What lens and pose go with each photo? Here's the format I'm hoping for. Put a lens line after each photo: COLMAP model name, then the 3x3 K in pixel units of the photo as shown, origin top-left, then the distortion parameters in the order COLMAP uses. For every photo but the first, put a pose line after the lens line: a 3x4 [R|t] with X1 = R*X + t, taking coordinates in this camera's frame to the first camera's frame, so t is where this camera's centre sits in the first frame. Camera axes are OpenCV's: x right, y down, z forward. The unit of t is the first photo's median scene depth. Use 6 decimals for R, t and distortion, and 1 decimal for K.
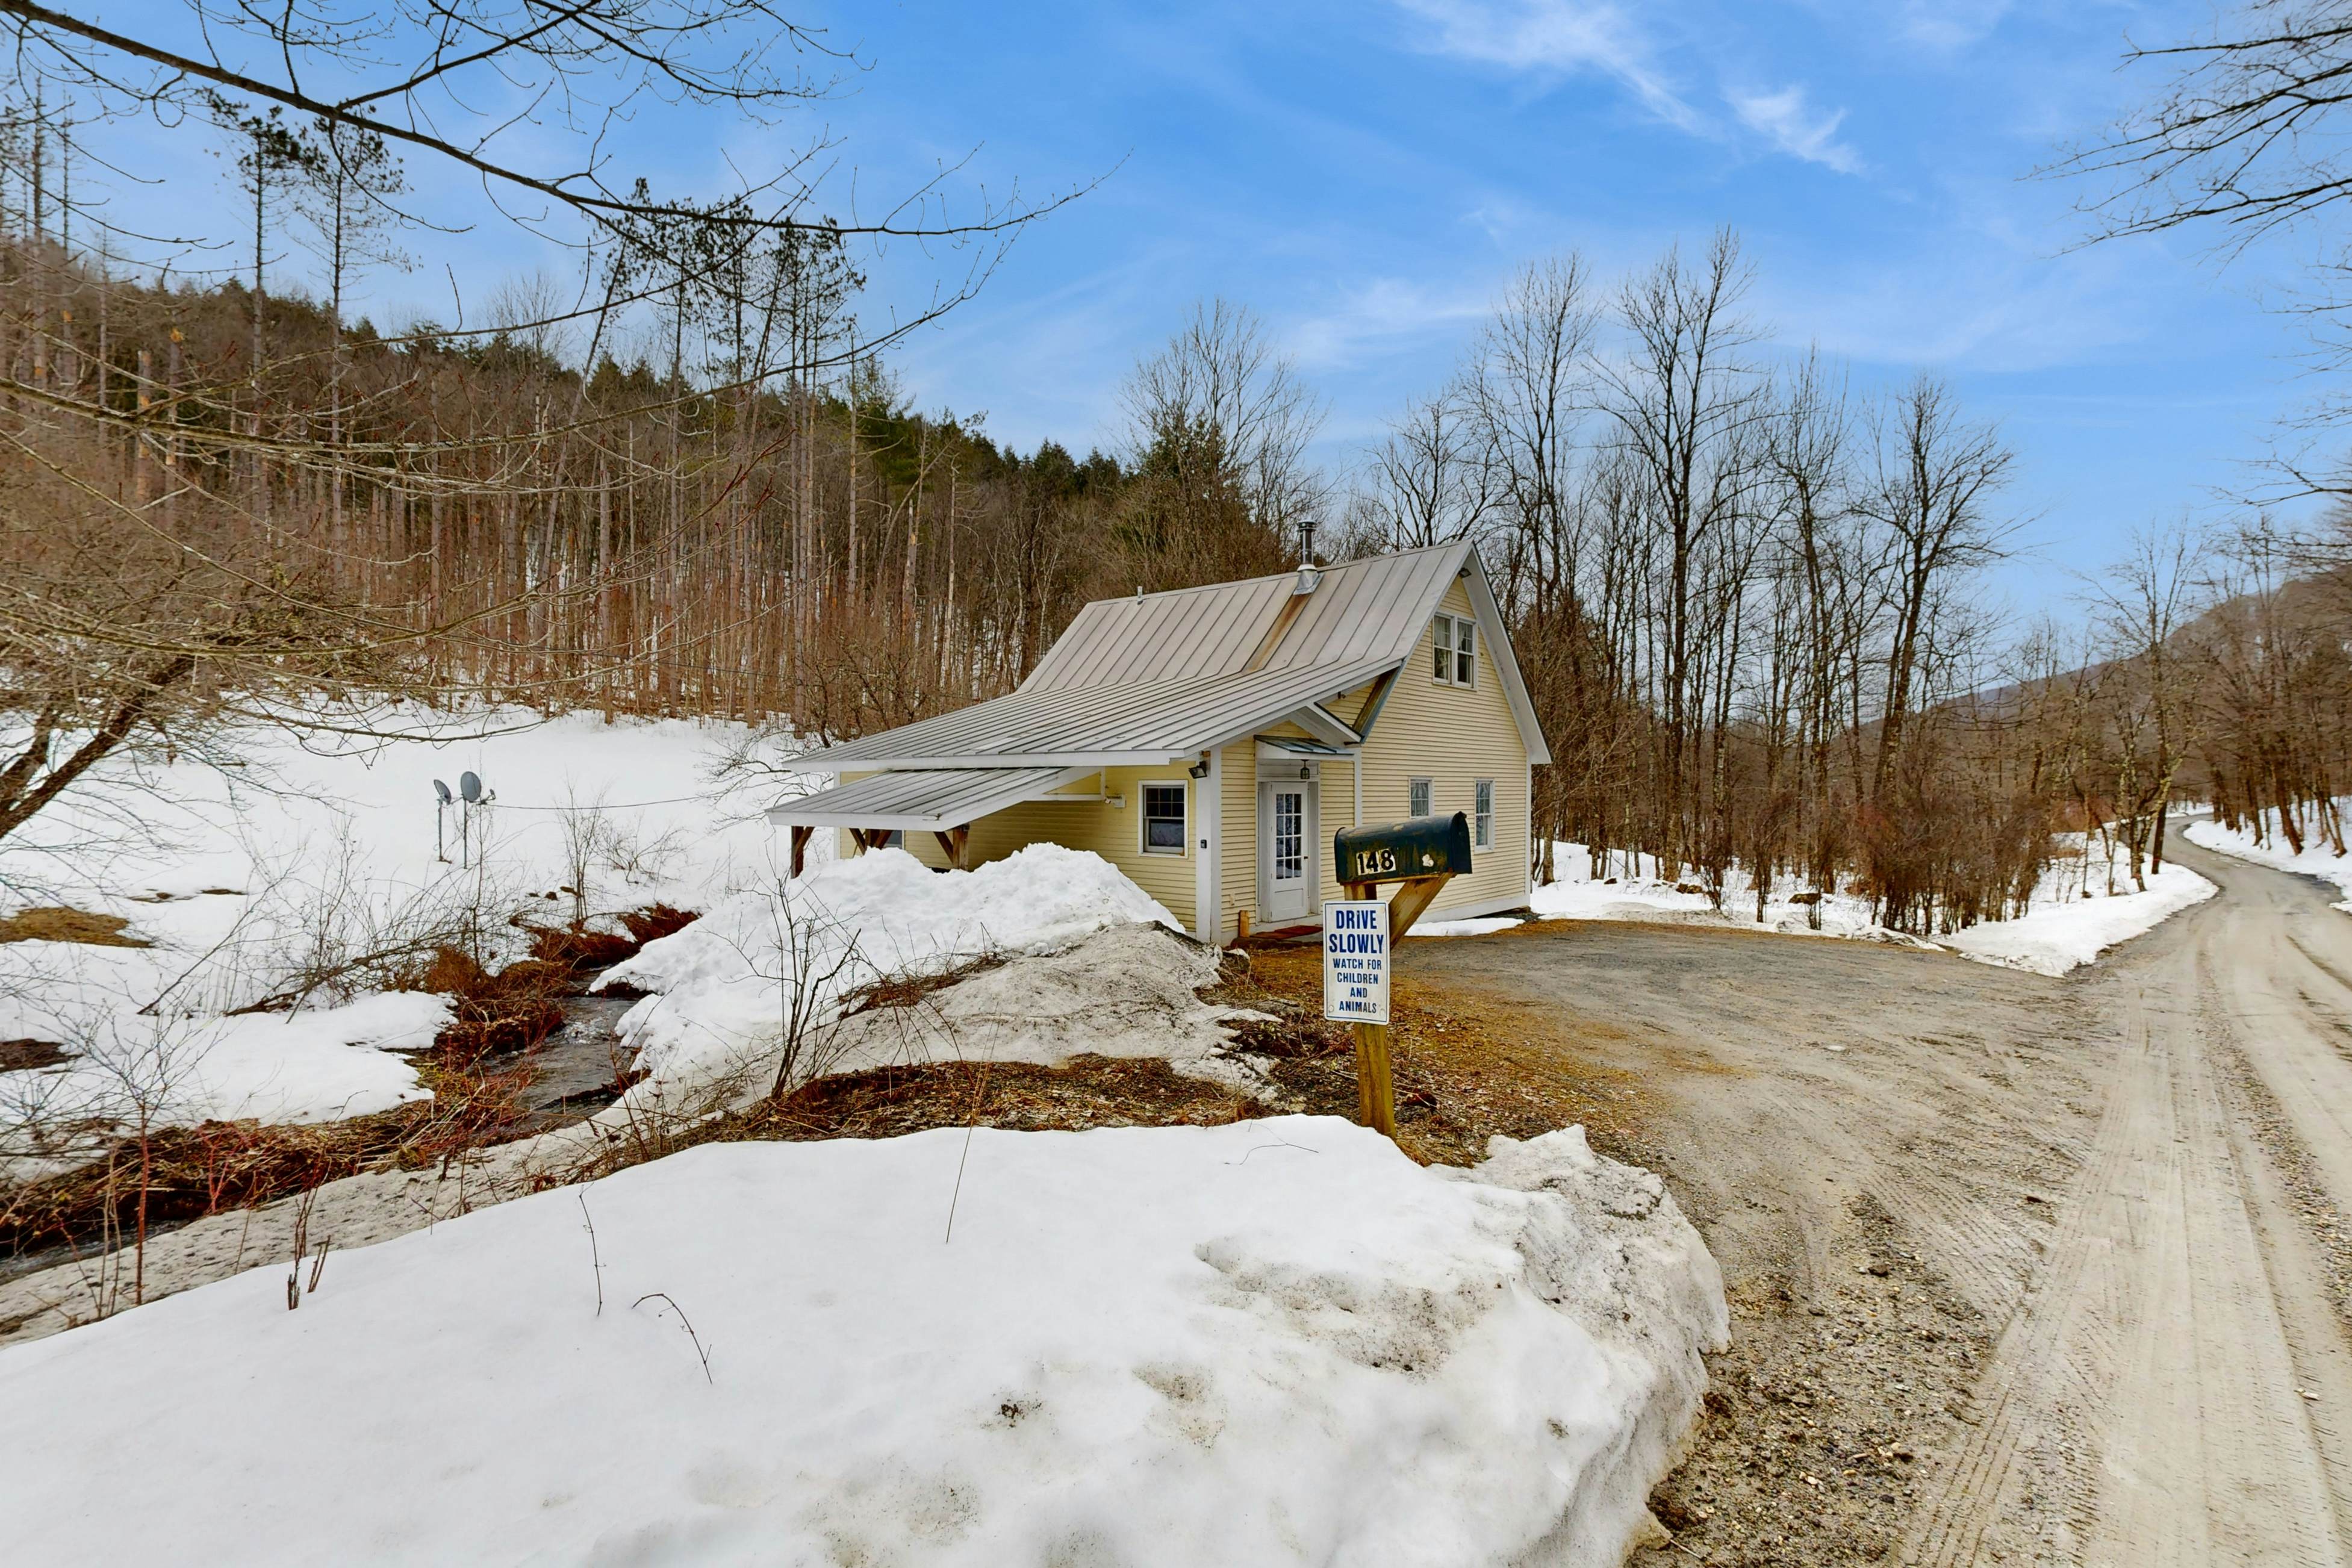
lens RADIAL K [[1051.8, 0, 1176.0], [0, 1051.8, 784.0], [0, 0, 1]] dist [-0.035445, 0.000058]
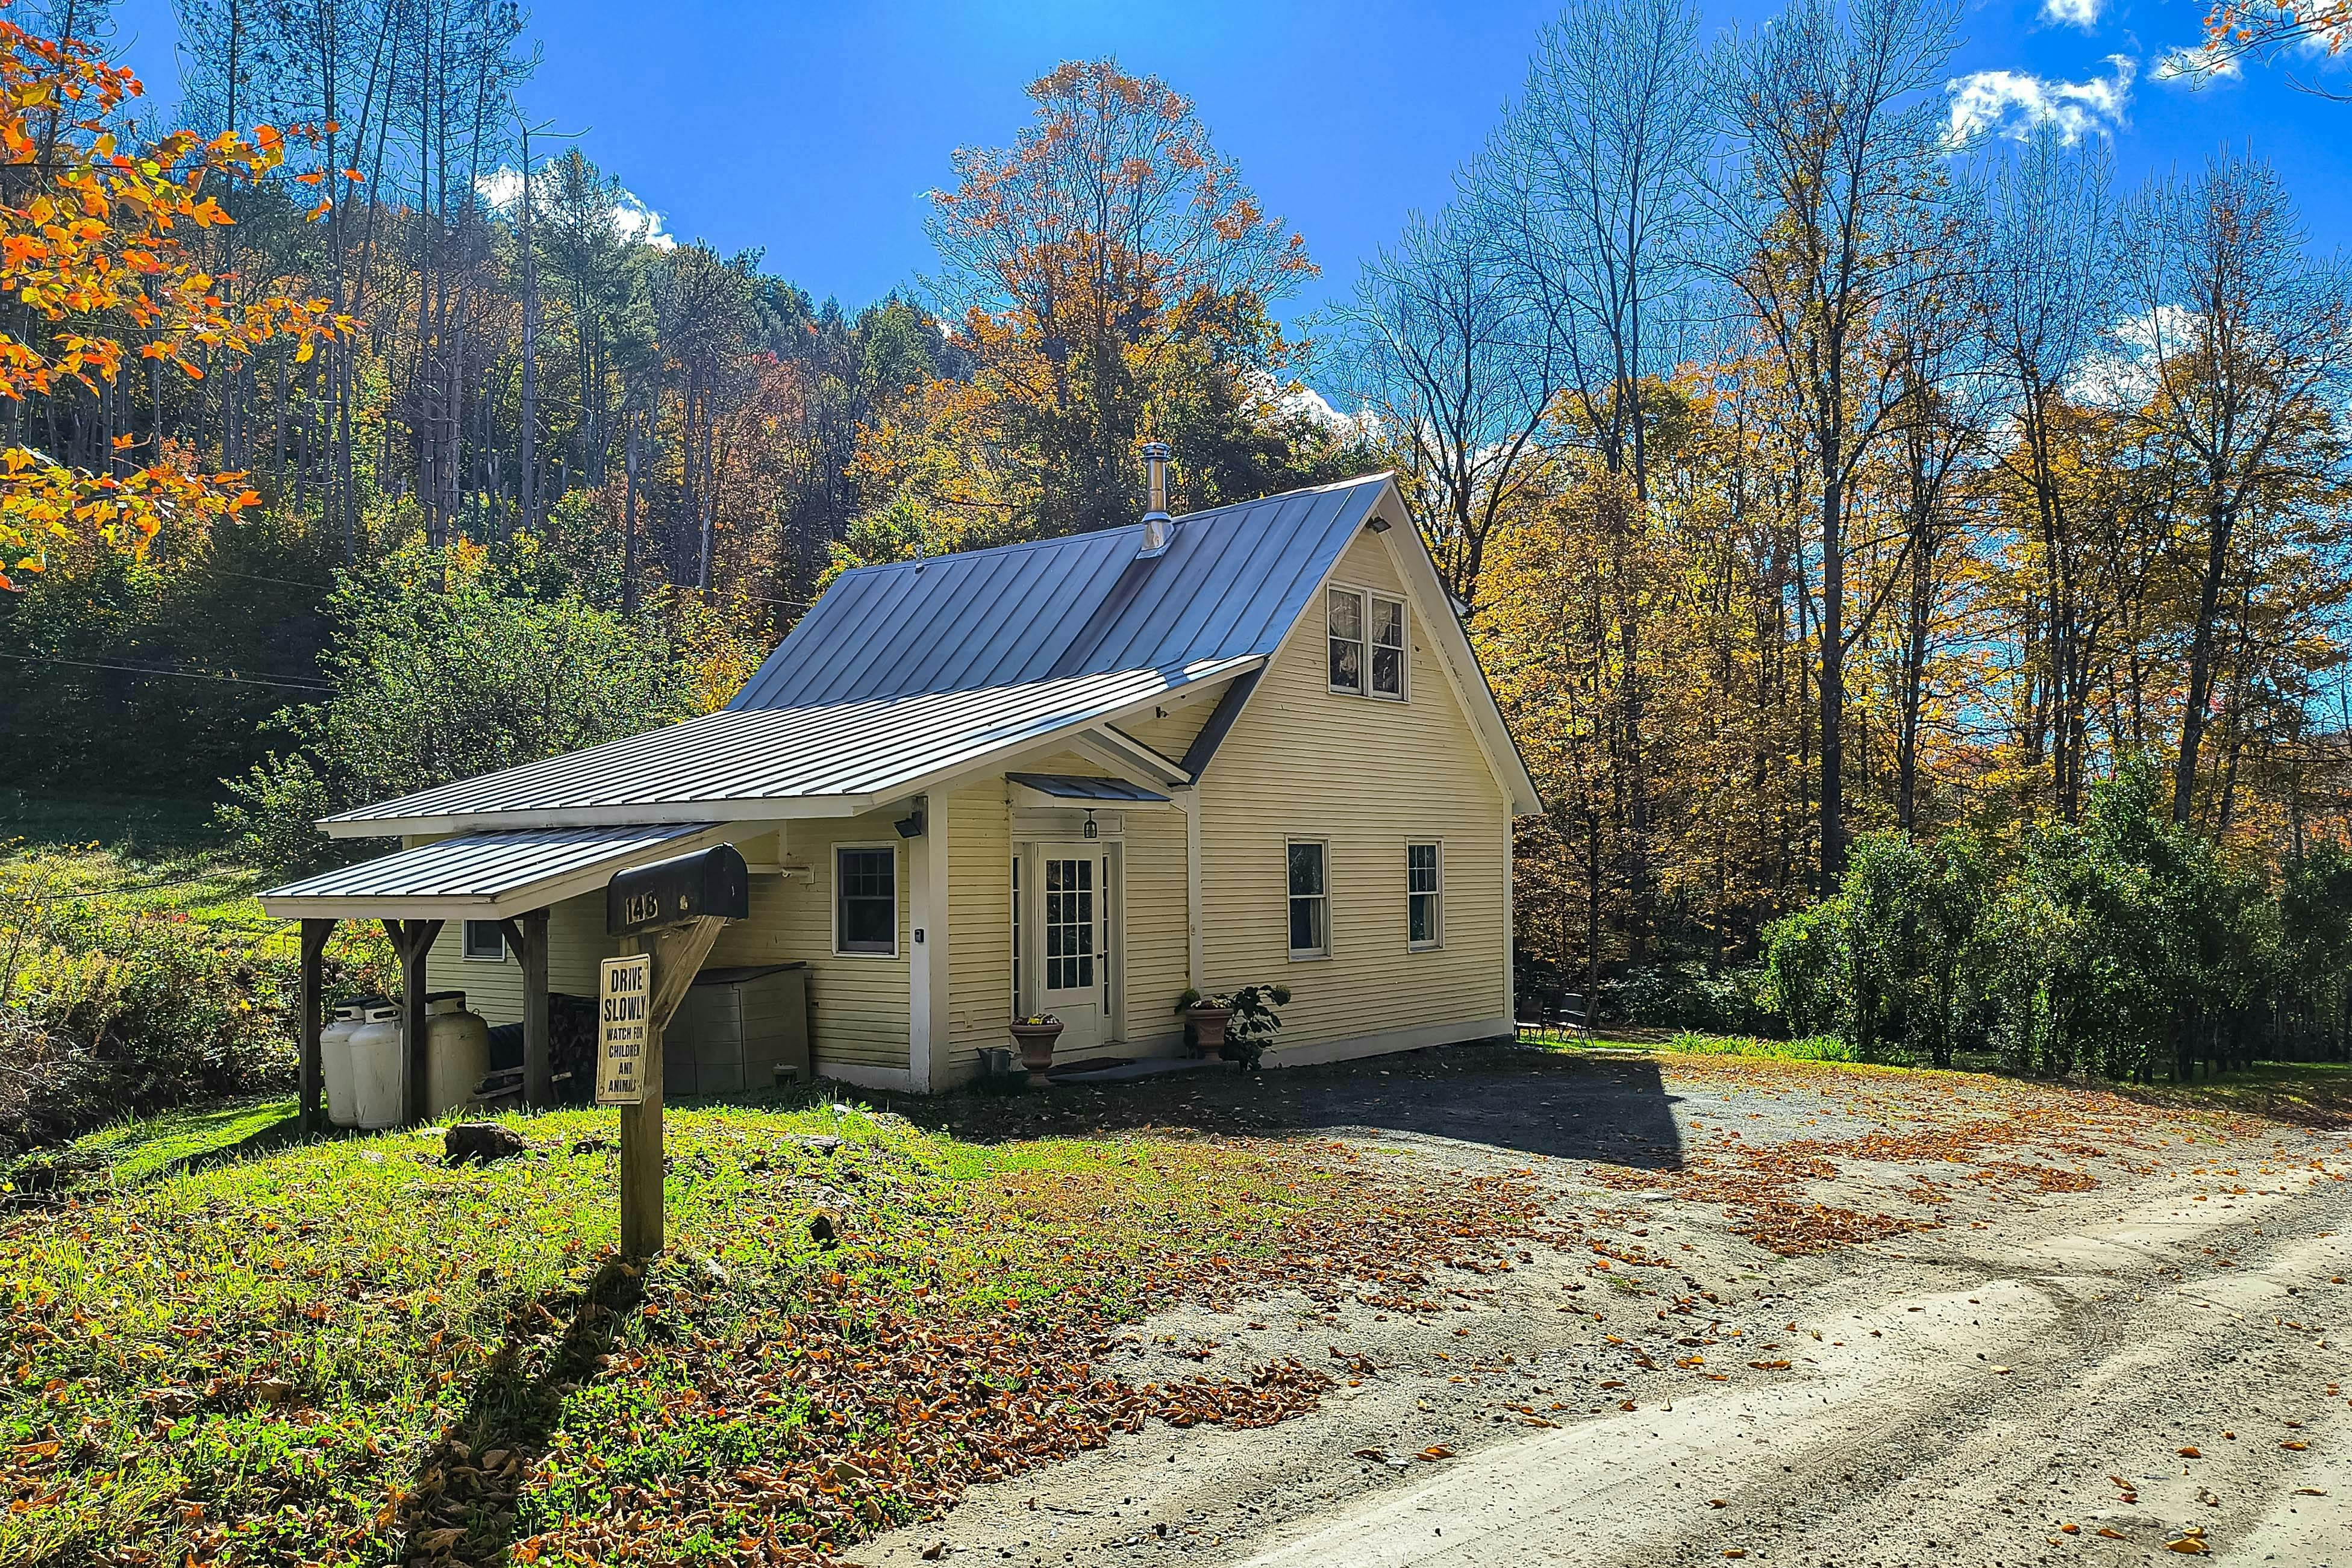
lens RADIAL K [[1721.6, 0, 1181.5], [0, 1721.6, 857.6], [0, 0, 1]] dist [0.053018, -0.094640]
pose [[0.999579, -0.009929, 0.027279, 0.147529], [0.010014, 0.999945, -0.002982, 0.011244], [-0.027248, 0.003254, 0.999623, -0.091642]]
